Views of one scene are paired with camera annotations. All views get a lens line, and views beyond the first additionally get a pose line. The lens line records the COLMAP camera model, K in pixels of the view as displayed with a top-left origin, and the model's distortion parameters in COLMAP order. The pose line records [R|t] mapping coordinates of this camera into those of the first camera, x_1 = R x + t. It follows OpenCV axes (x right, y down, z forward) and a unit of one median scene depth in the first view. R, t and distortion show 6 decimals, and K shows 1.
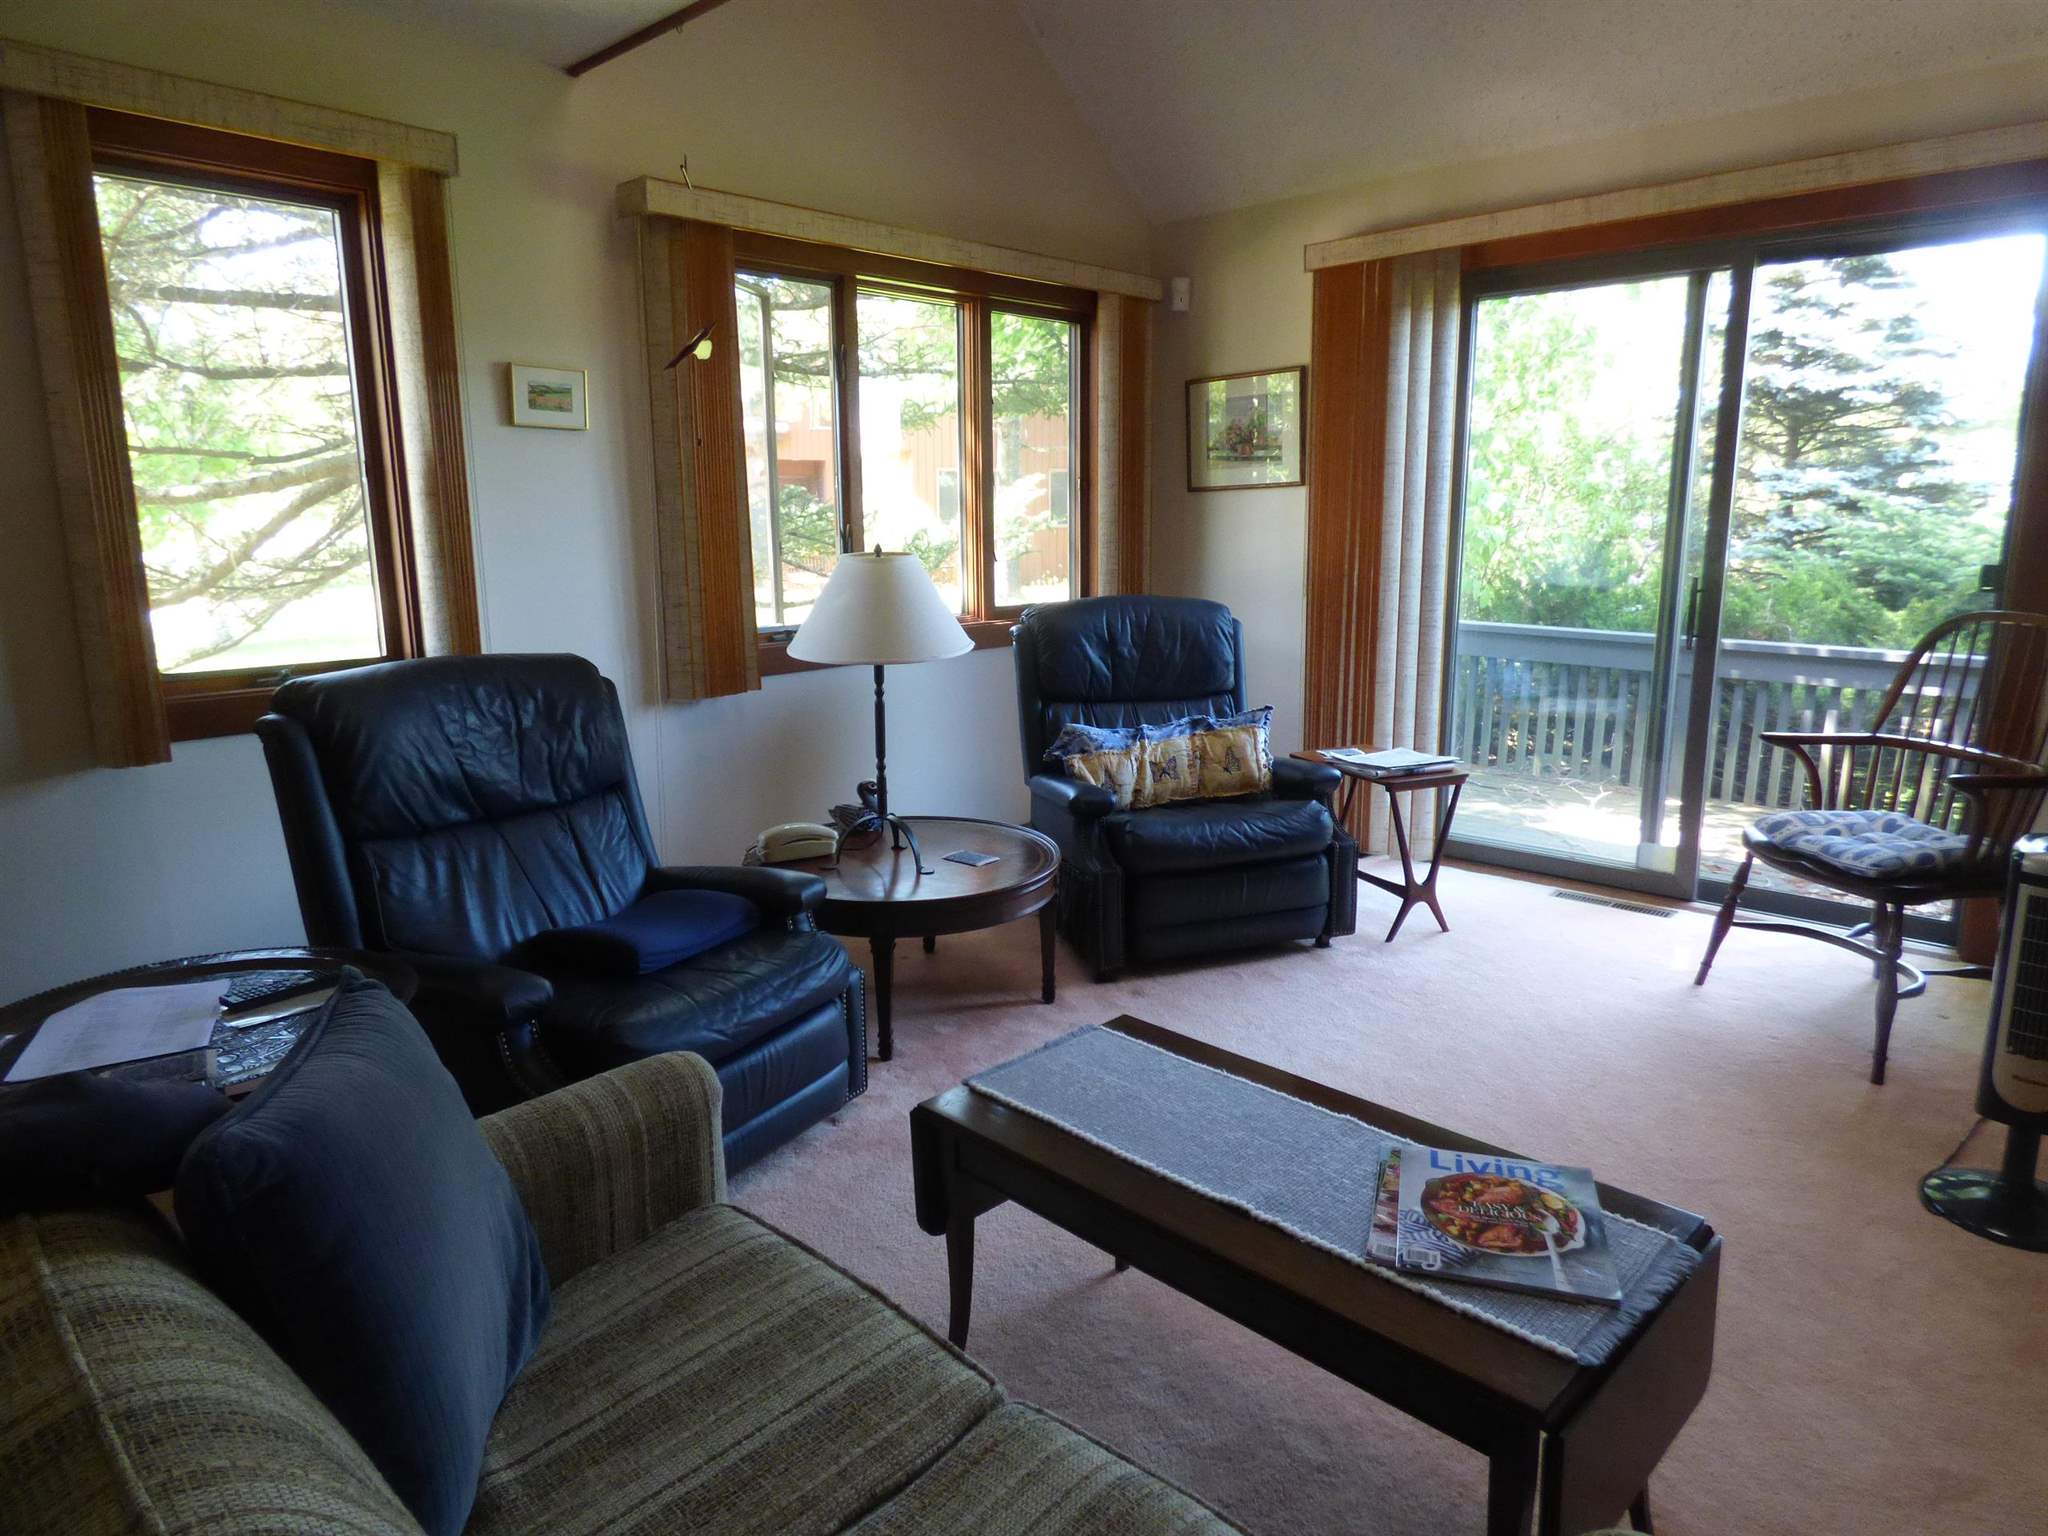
lens RADIAL K [[1271.7, 0, 1024.0], [0, 1271.7, 768.0], [0, 0, 1]] dist [-0.013535, 0.000455]
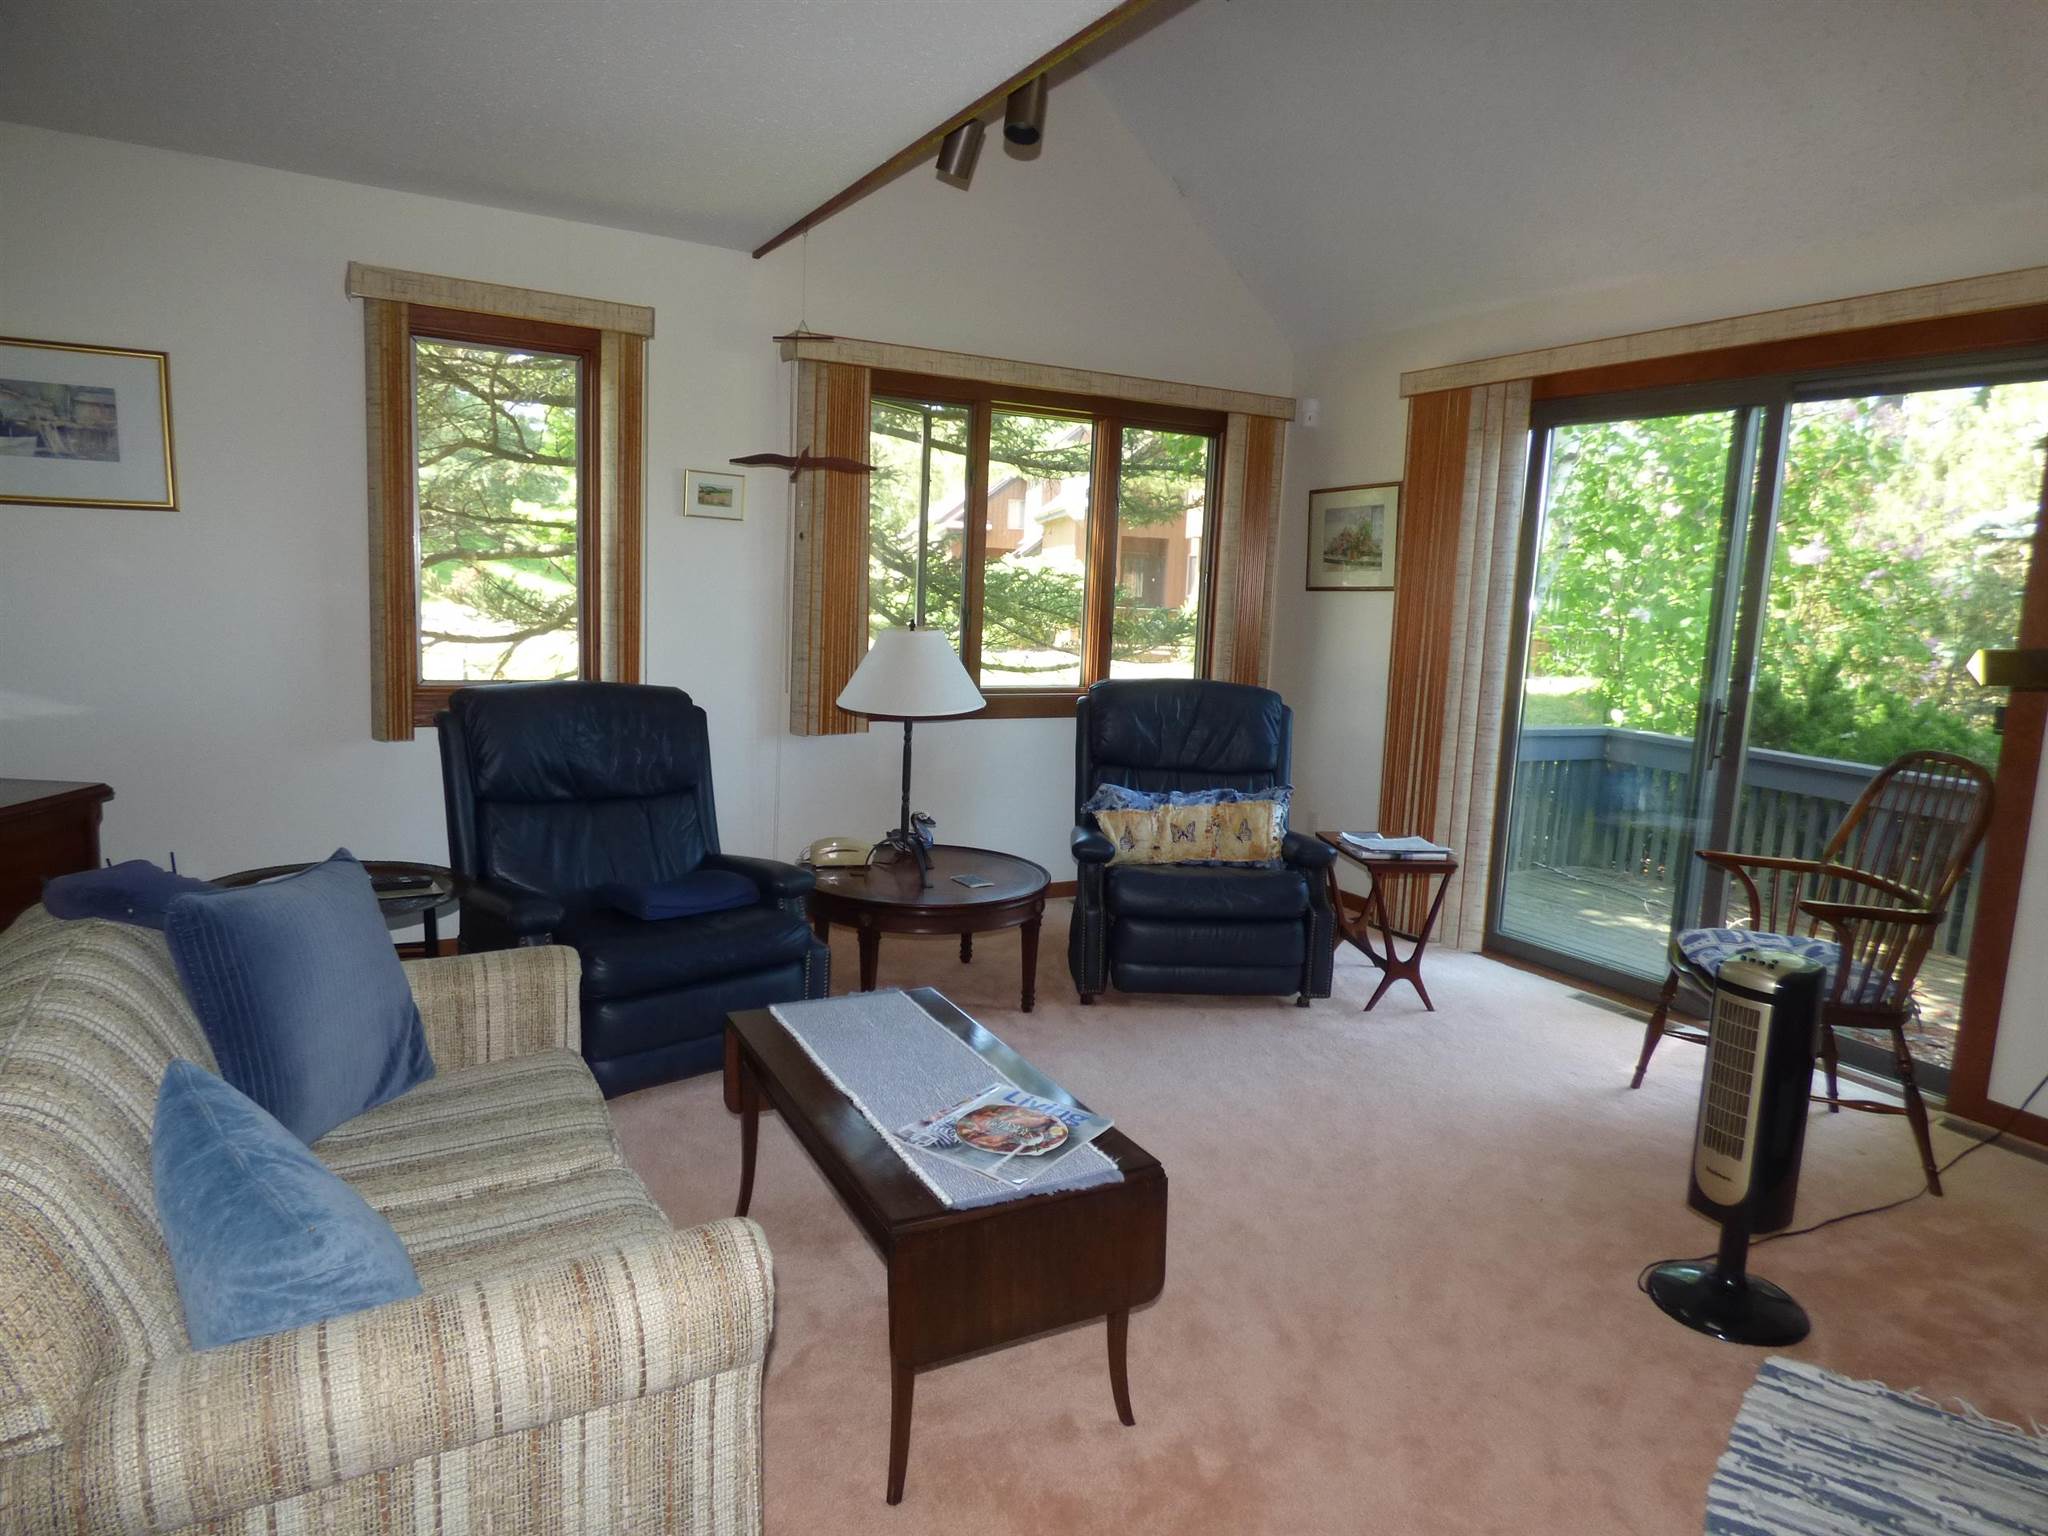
lens RADIAL K [[1271.7, 0, 1024.0], [0, 1271.7, 768.0], [0, 0, 1]] dist [-0.013535, 0.000455]
pose [[0.952030, 0.092321, -0.291746, 0.303438], [-0.109367, 0.993087, -0.042634, 0.008978], [0.285793, 0.072496, 0.955545, -0.133050]]
